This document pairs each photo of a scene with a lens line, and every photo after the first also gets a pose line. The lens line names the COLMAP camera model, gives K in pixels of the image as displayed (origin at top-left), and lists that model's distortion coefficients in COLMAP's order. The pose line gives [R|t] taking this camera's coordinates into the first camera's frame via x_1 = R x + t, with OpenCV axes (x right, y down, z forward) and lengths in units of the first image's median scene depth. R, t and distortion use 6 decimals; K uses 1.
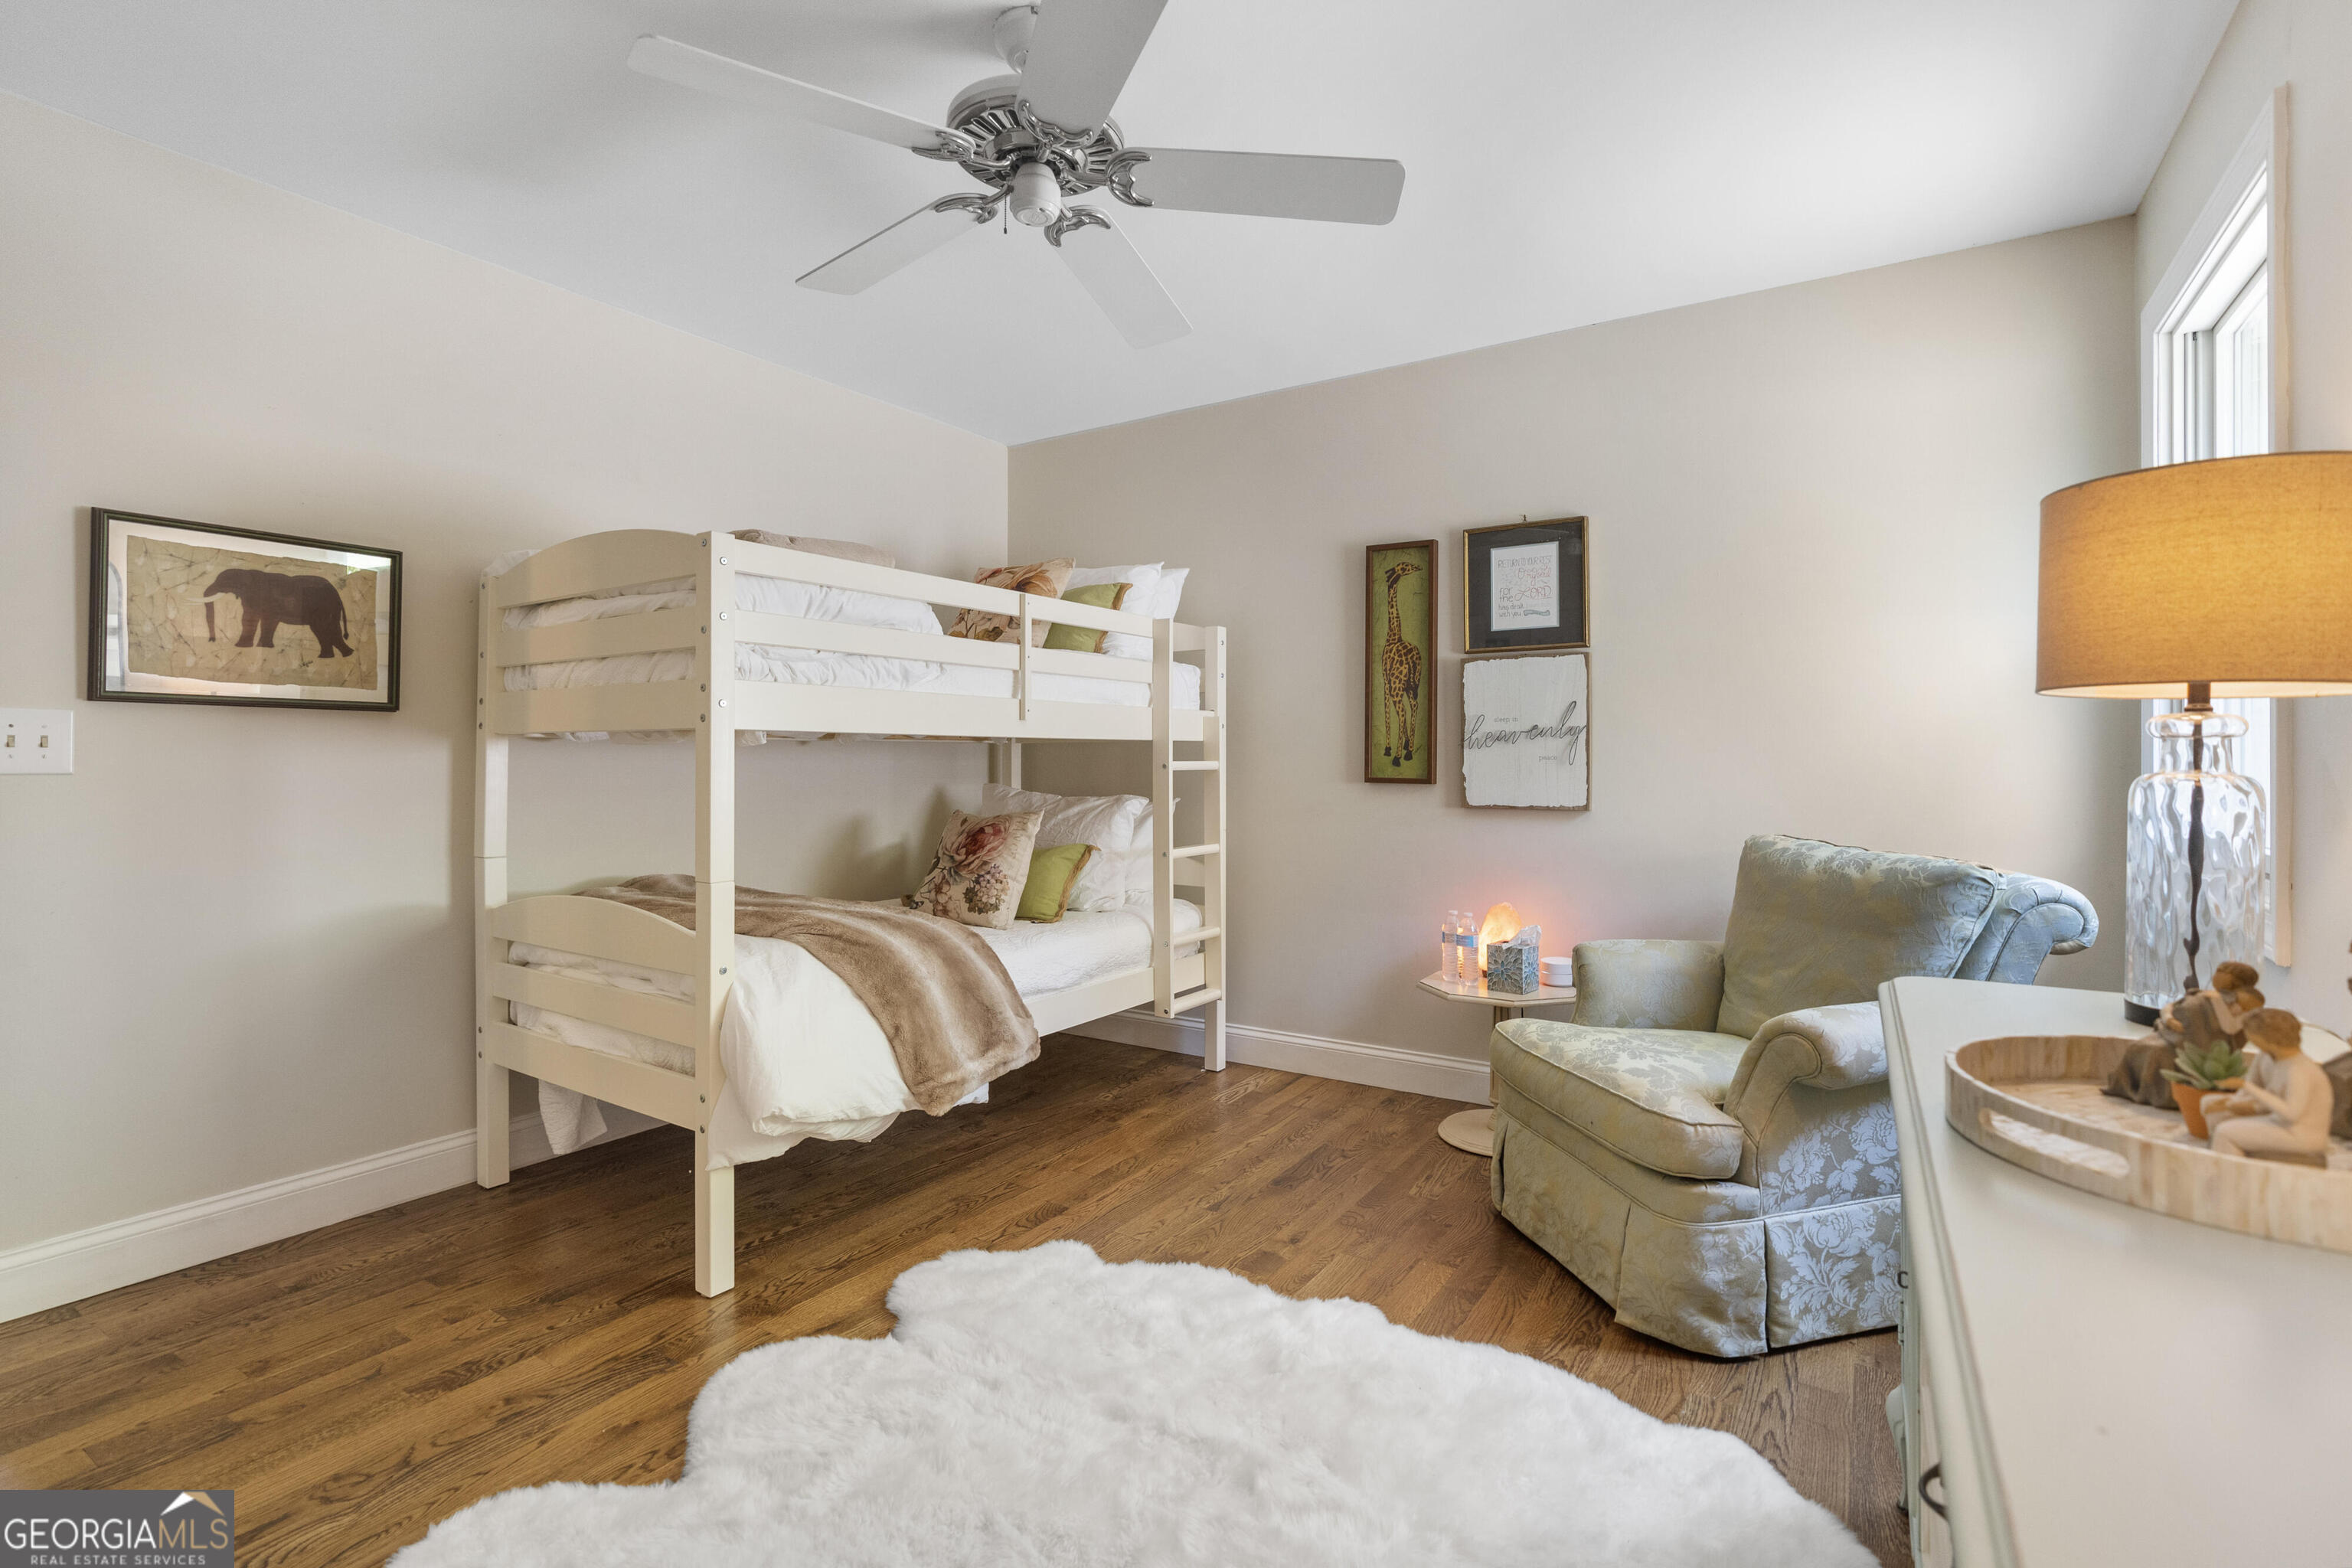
lens RADIAL K [[1092.1, 0, 1177.1], [0, 1092.1, 760.2], [0, 0, 1]] dist [-0.000619, 0.000220]
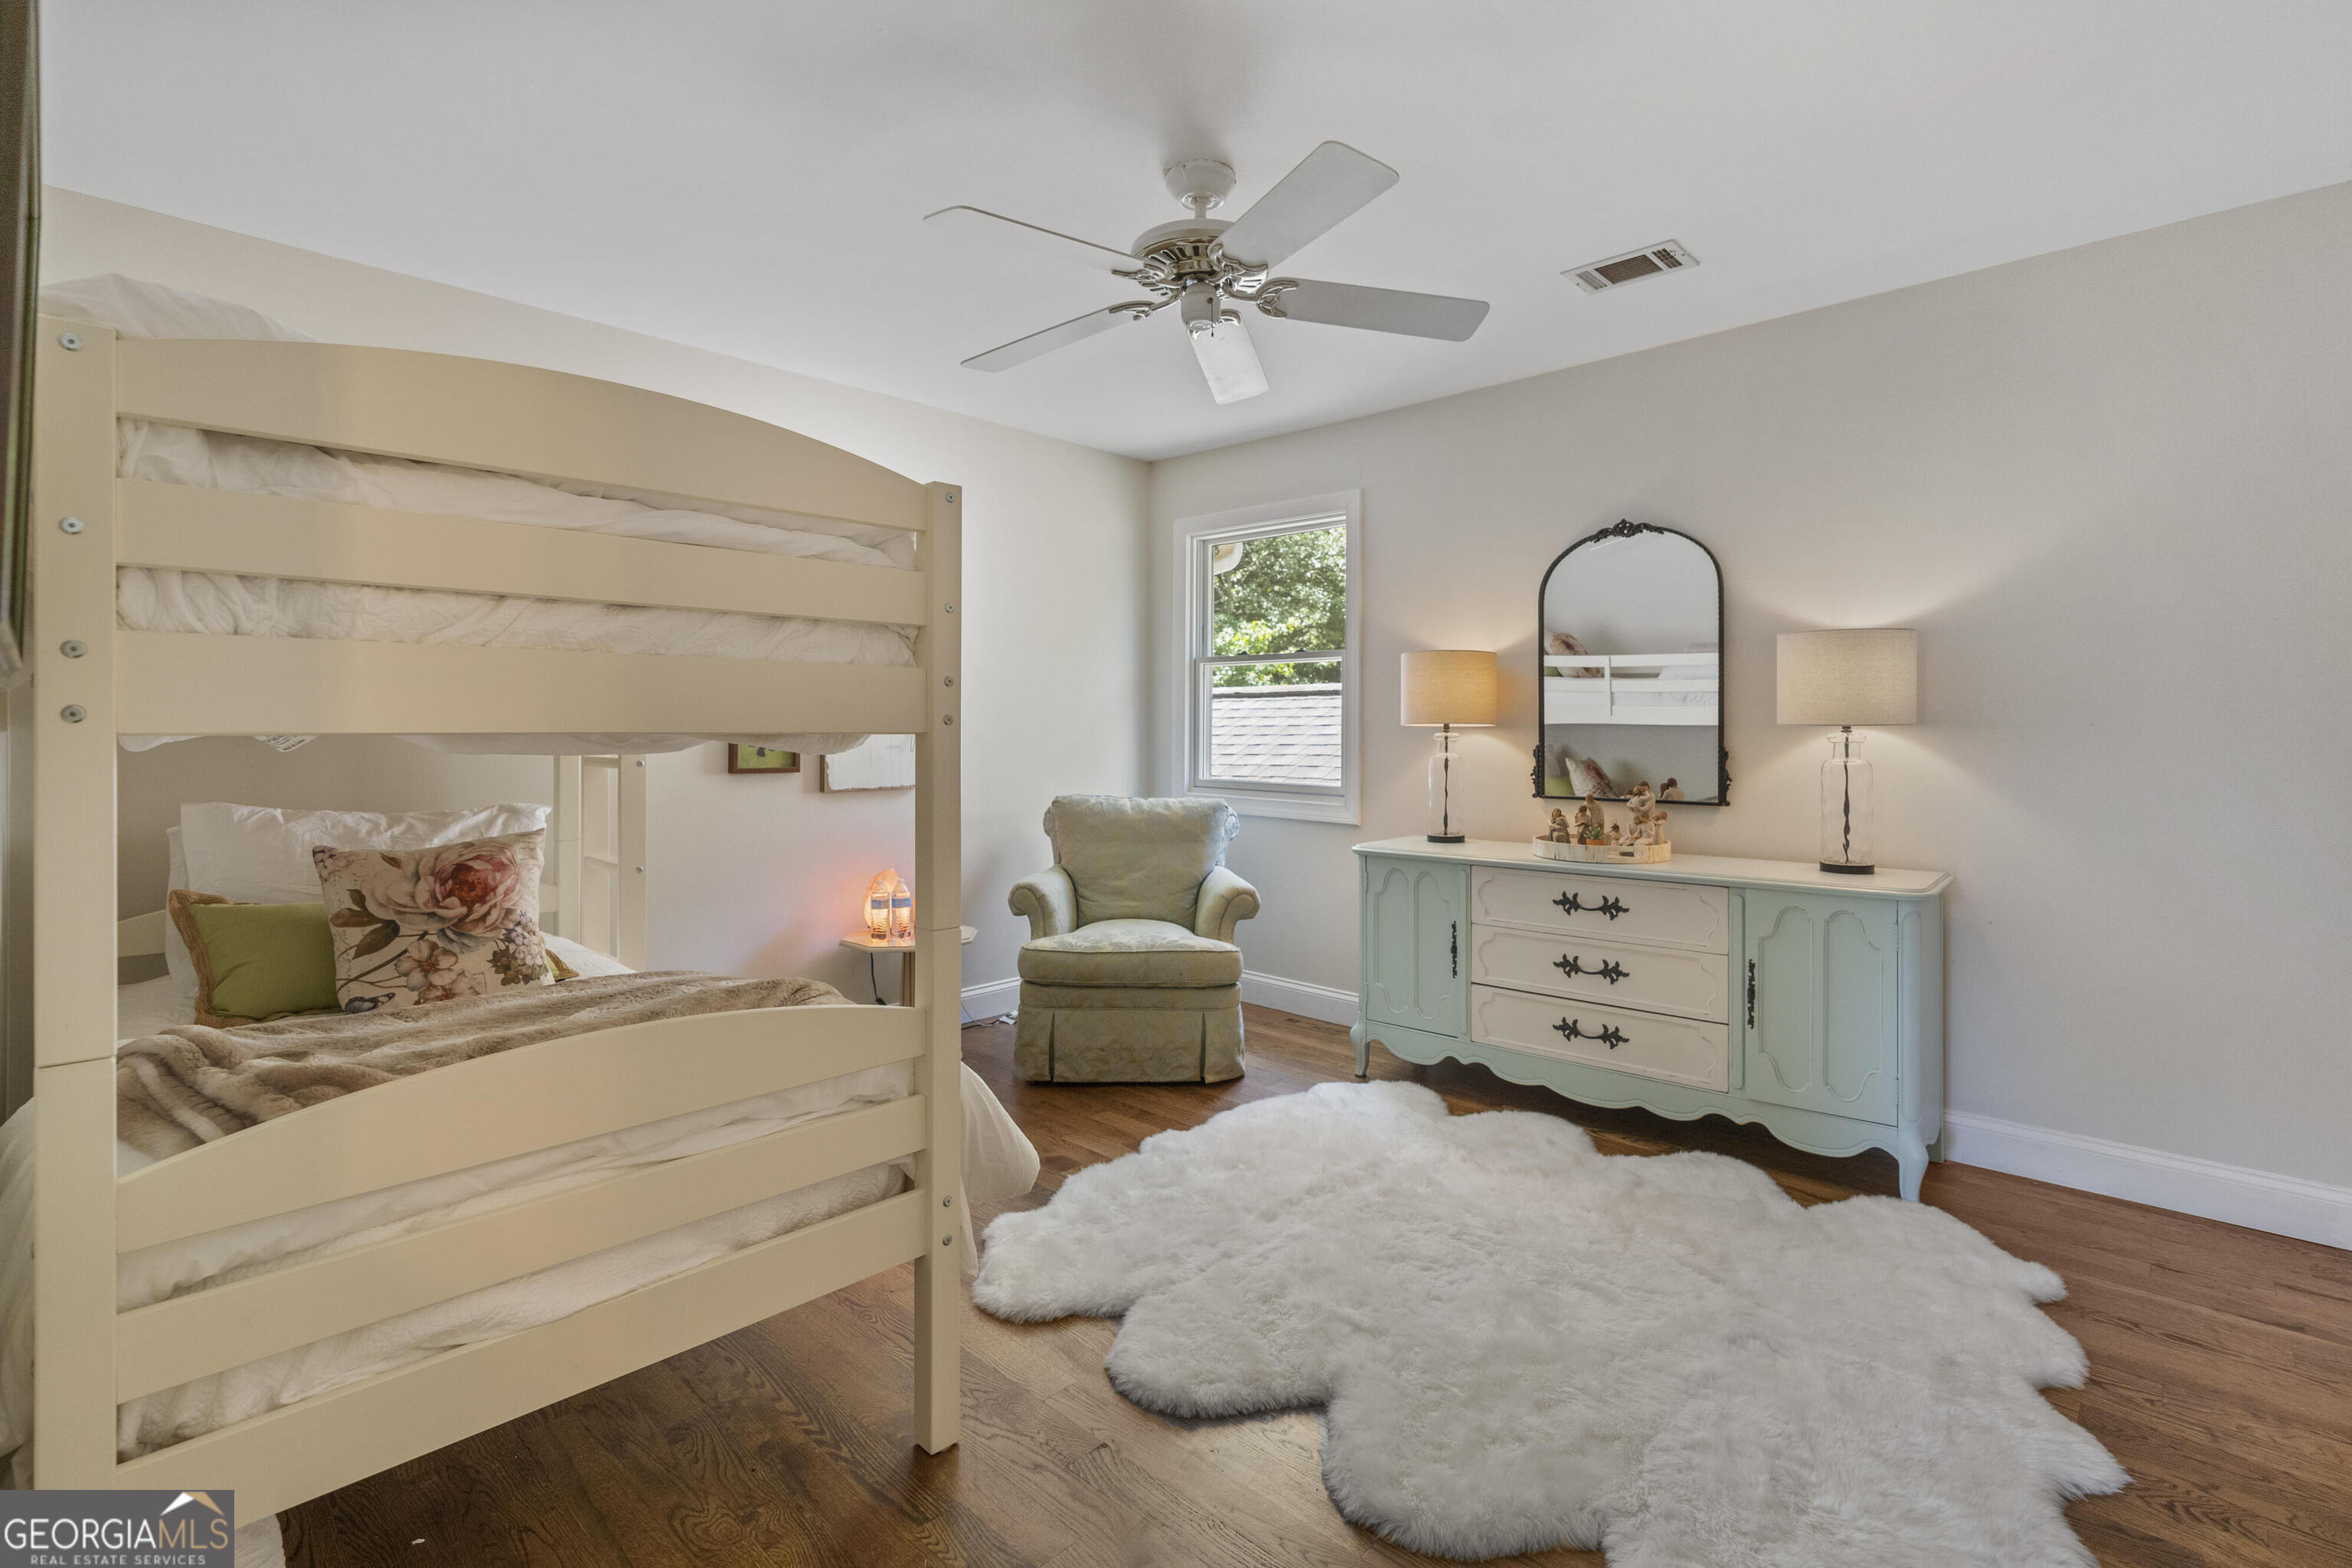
lens RADIAL K [[1092.1, 0, 1177.1], [0, 1092.1, 760.2], [0, 0, 1]] dist [-0.000619, 0.000220]
pose [[0.179332, -0.029360, 0.983350, -0.790670], [0.000891, 0.999559, 0.029681, -0.022375], [-0.983788, -0.004447, 0.179279, 0.466808]]
